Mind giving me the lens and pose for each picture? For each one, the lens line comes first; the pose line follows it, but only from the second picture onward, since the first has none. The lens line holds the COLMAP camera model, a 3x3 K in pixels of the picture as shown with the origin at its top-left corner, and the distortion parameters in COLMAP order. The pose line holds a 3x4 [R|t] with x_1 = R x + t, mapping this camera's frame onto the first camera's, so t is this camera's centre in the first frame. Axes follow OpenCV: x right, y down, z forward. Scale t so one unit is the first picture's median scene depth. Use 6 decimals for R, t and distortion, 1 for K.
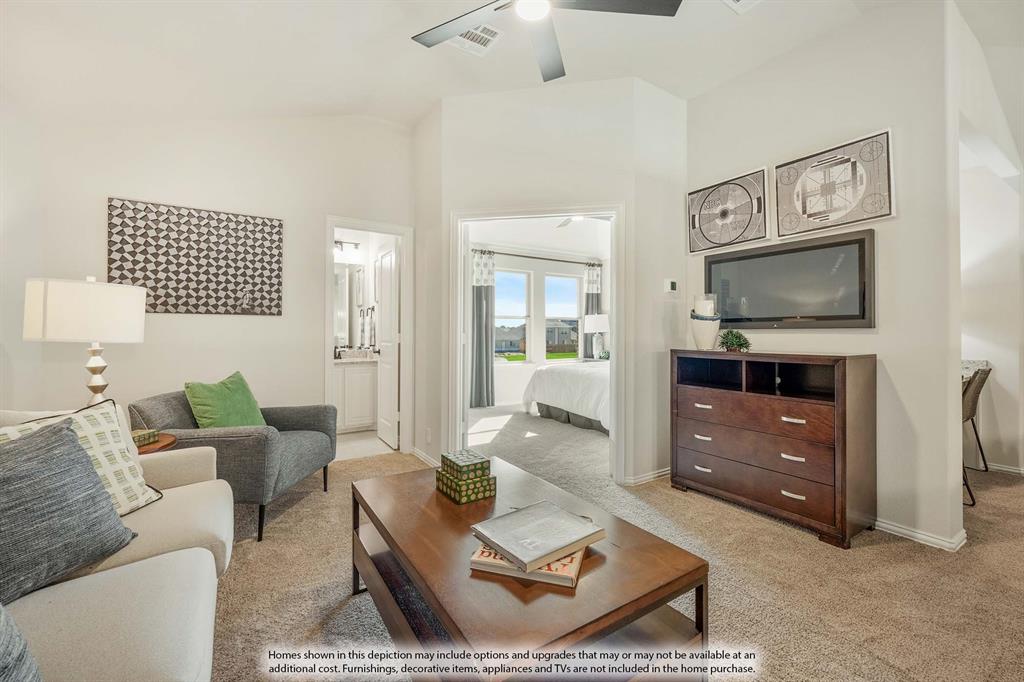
lens RADIAL K [[418.5, 0, 514.5], [0, 418.5, 330.9], [0, 0, 1]] dist [-0.001501, 0.000692]
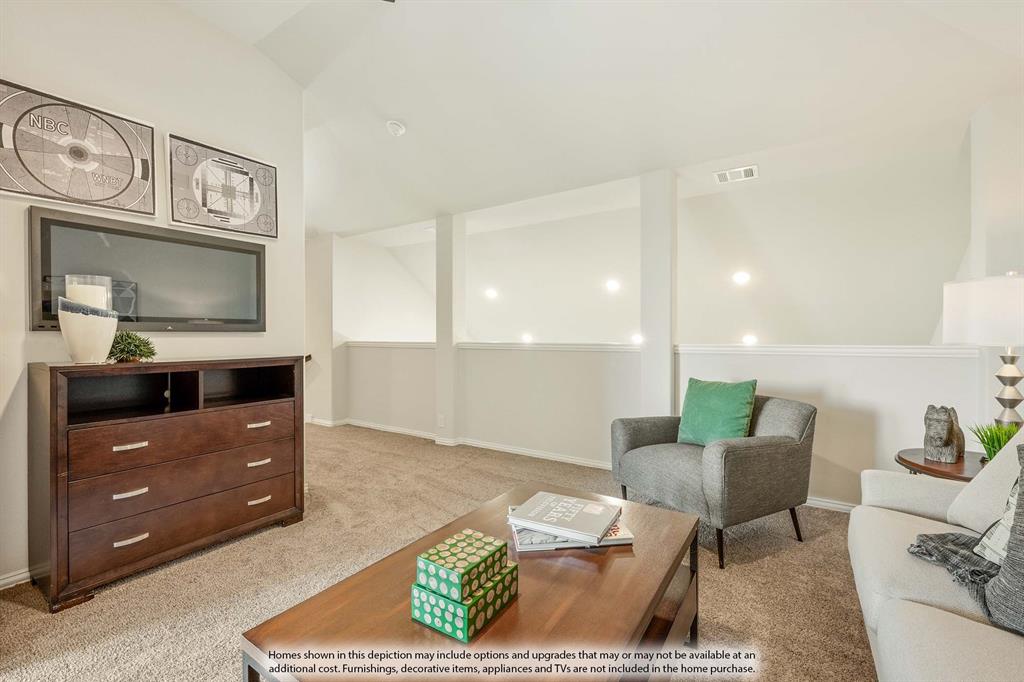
lens RADIAL K [[418.5, 0, 516.9], [0, 418.5, 341.6], [0, 0, 1]] dist [-0.001501, 0.000692]
pose [[-0.382108, -0.008447, 0.924079, -0.468059], [0.003815, 0.999935, 0.010718, 0.010085], [-0.924110, 0.007621, -0.382051, 0.805576]]
